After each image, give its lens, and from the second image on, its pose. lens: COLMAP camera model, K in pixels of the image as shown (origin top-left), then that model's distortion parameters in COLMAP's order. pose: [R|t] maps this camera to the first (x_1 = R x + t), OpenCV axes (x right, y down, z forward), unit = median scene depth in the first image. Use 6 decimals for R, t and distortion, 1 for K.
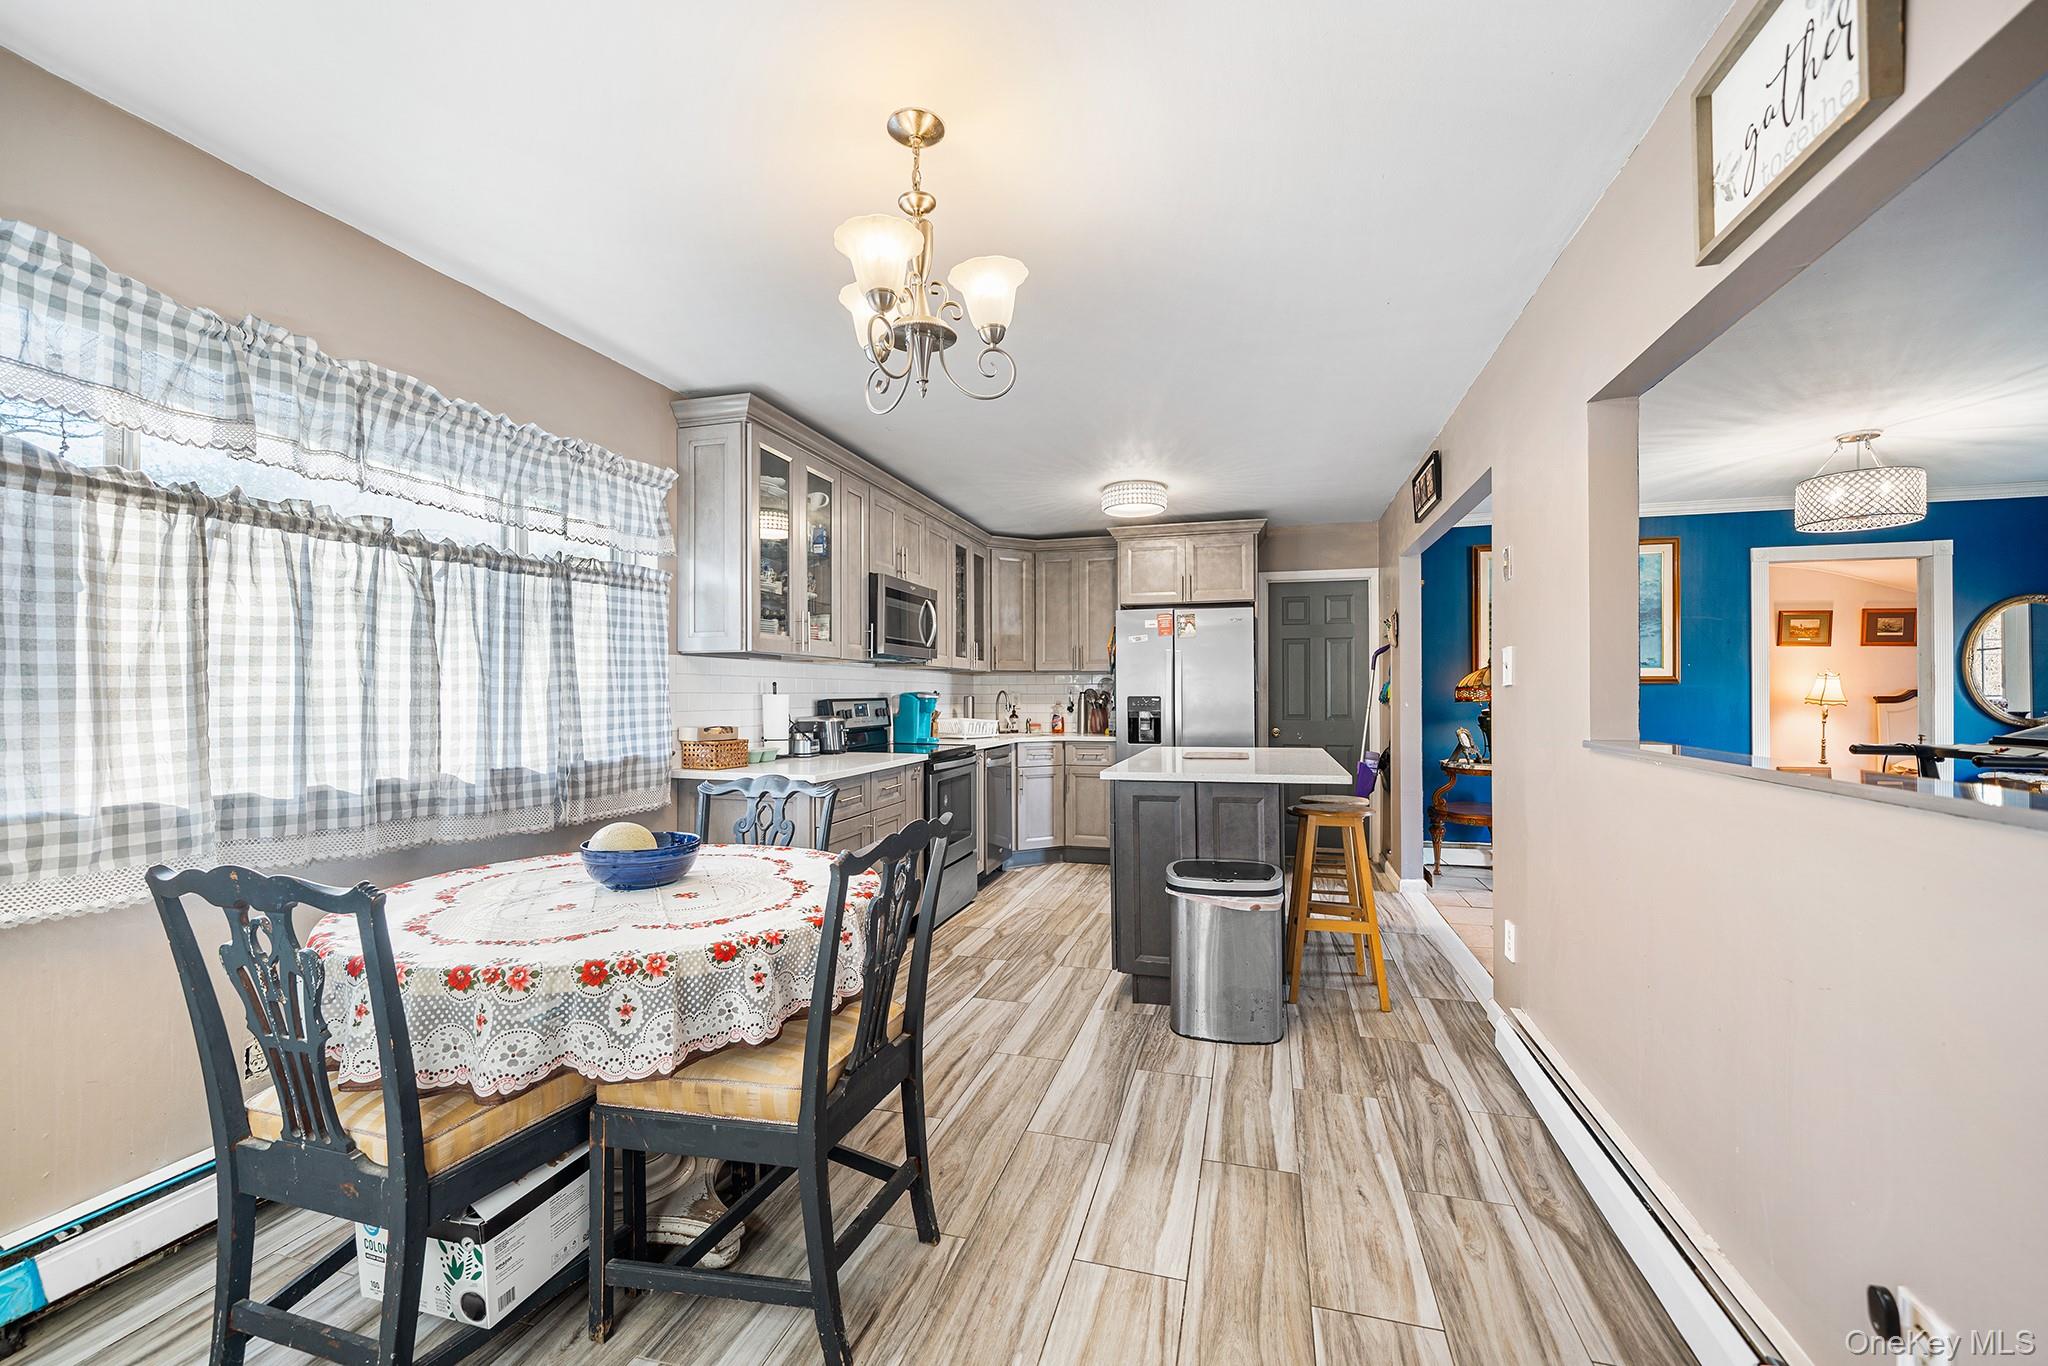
lens RADIAL K [[835.2, 0, 1007.5], [0, 835.2, 688.2], [0, 0, 1]] dist [-0.000327, -0.000197]
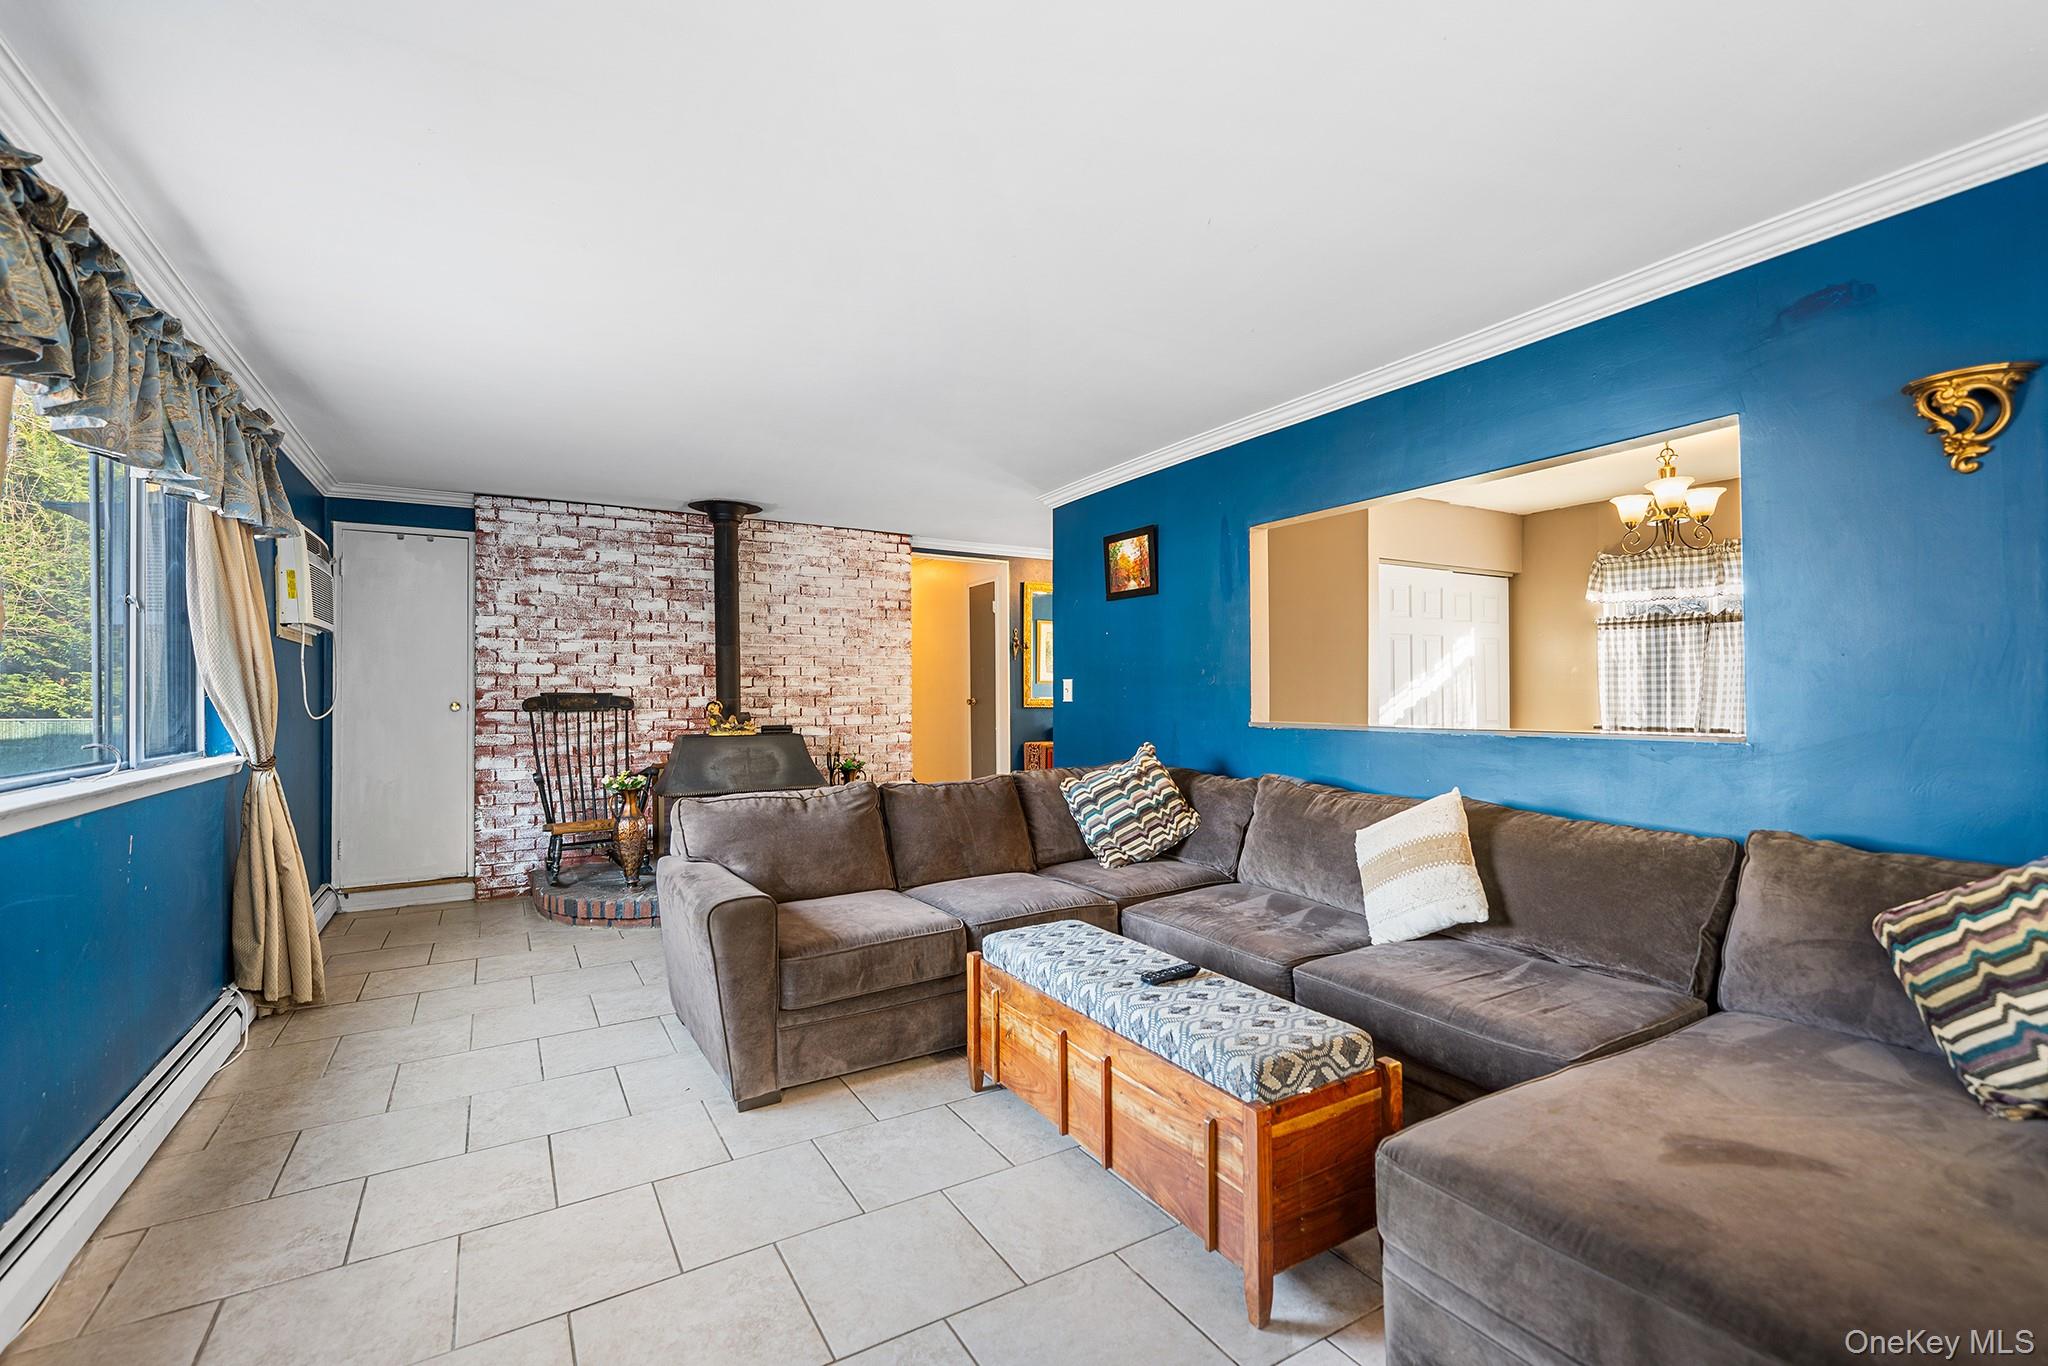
lens RADIAL K [[879.3, 0, 1020.8], [0, 879.3, 685.9], [0, 0, 1]] dist [0.000808, 0.000102]
pose [[-0.675608, 0.002459, -0.737257, 0.865298], [0.015567, 0.999819, -0.010931, -0.002599], [0.737097, -0.018862, -0.675524, 0.420671]]
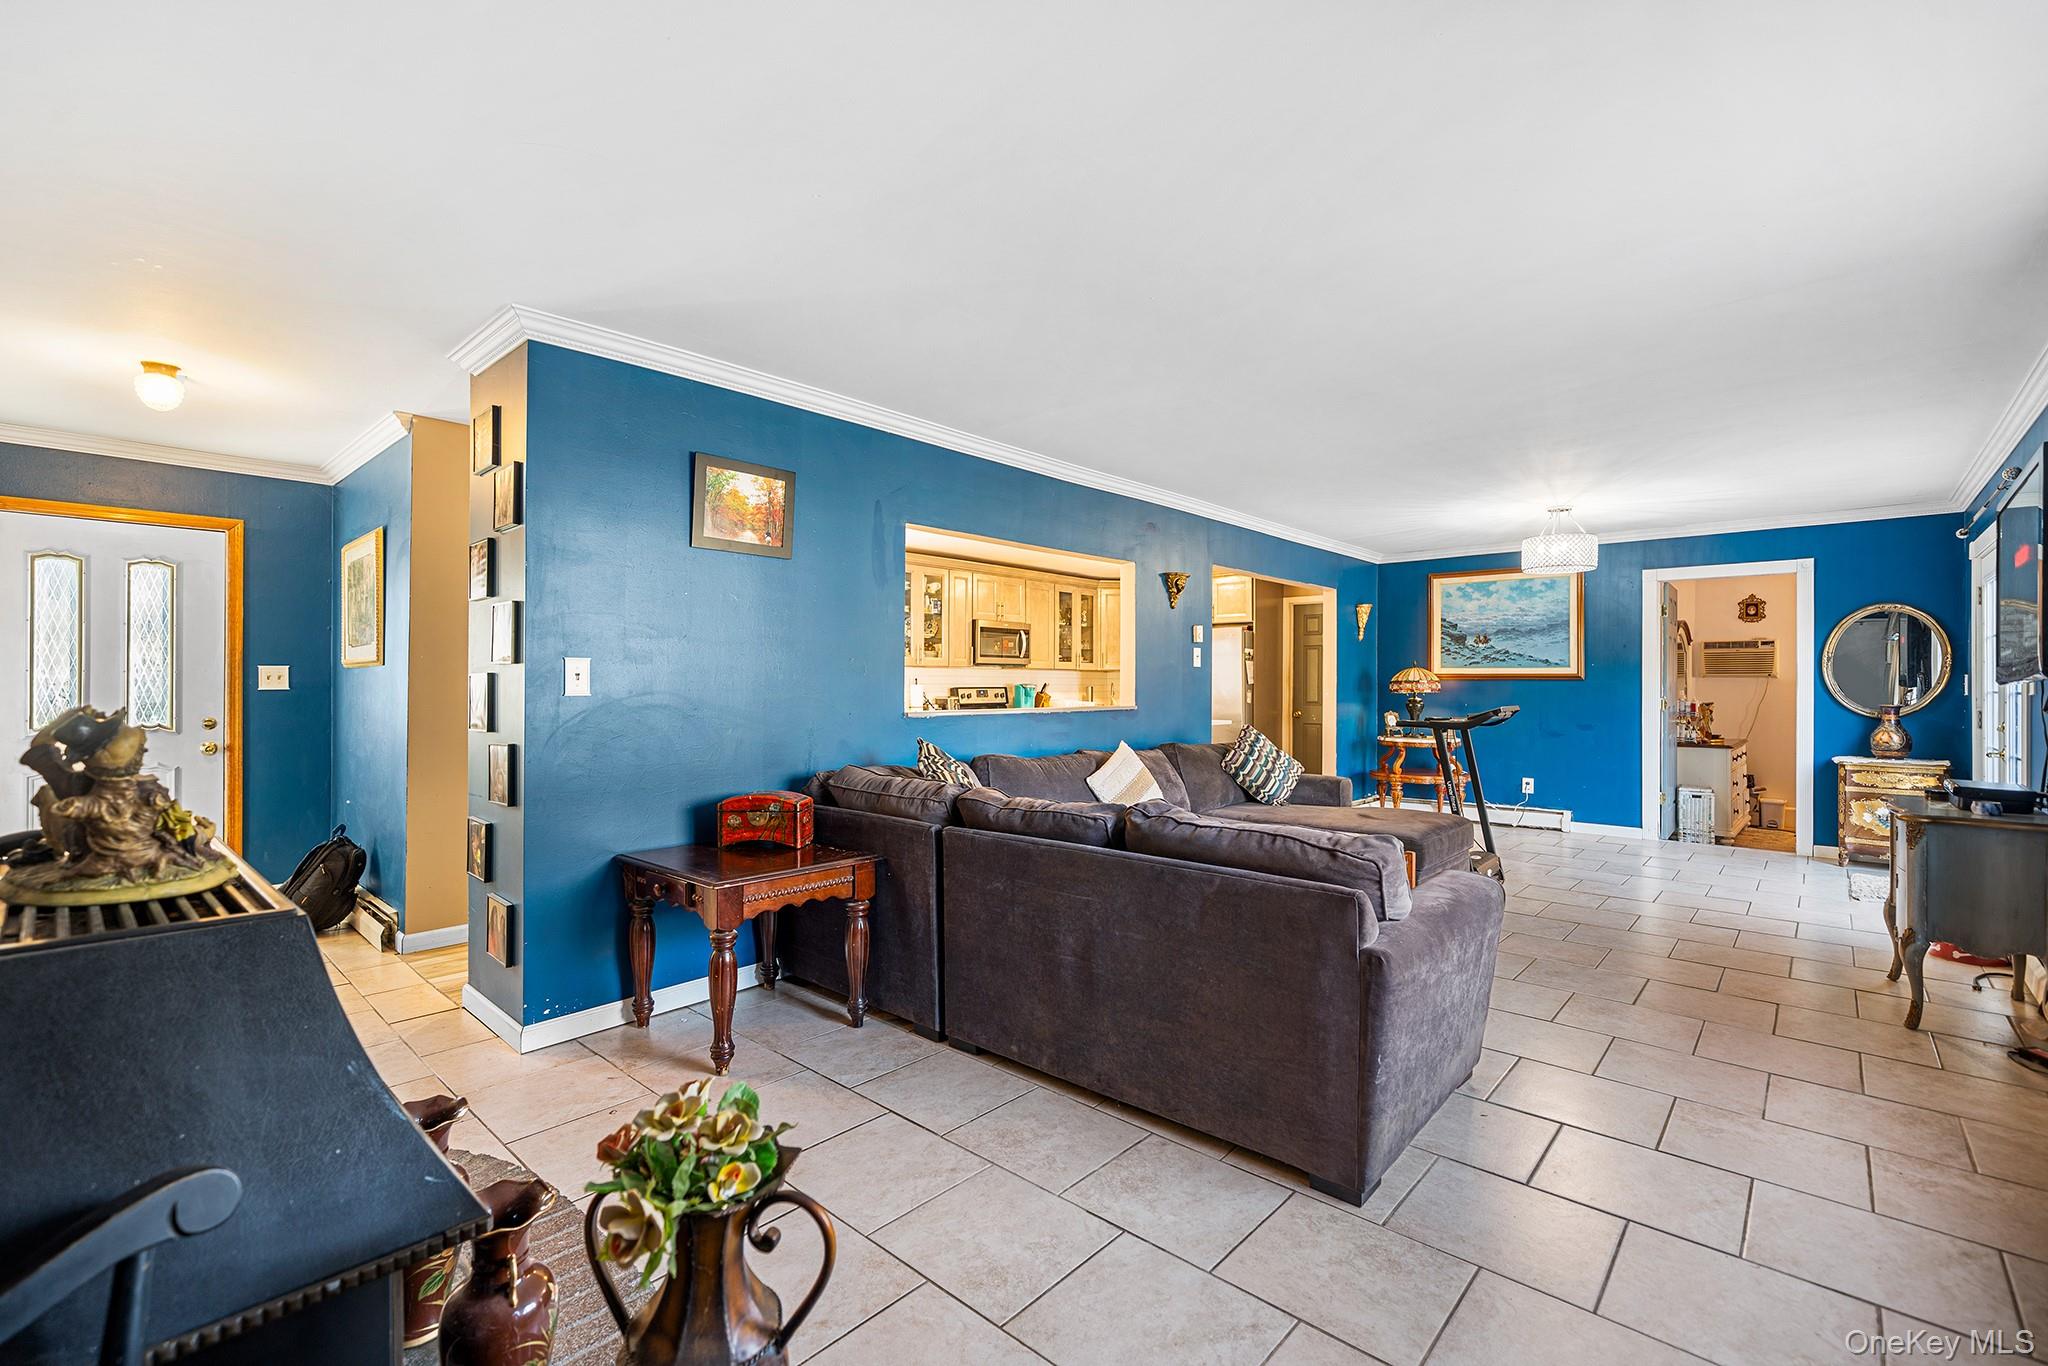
lens RADIAL K [[879.3, 0, 1020.8], [0, 879.3, 685.9], [0, 0, 1]] dist [0.000808, 0.000102]
pose [[0.900090, 0.006133, -0.435661, 0.611146], [-0.001446, 0.999937, 0.011088, -0.009499], [0.435701, -0.009350, 0.900043, -0.553683]]
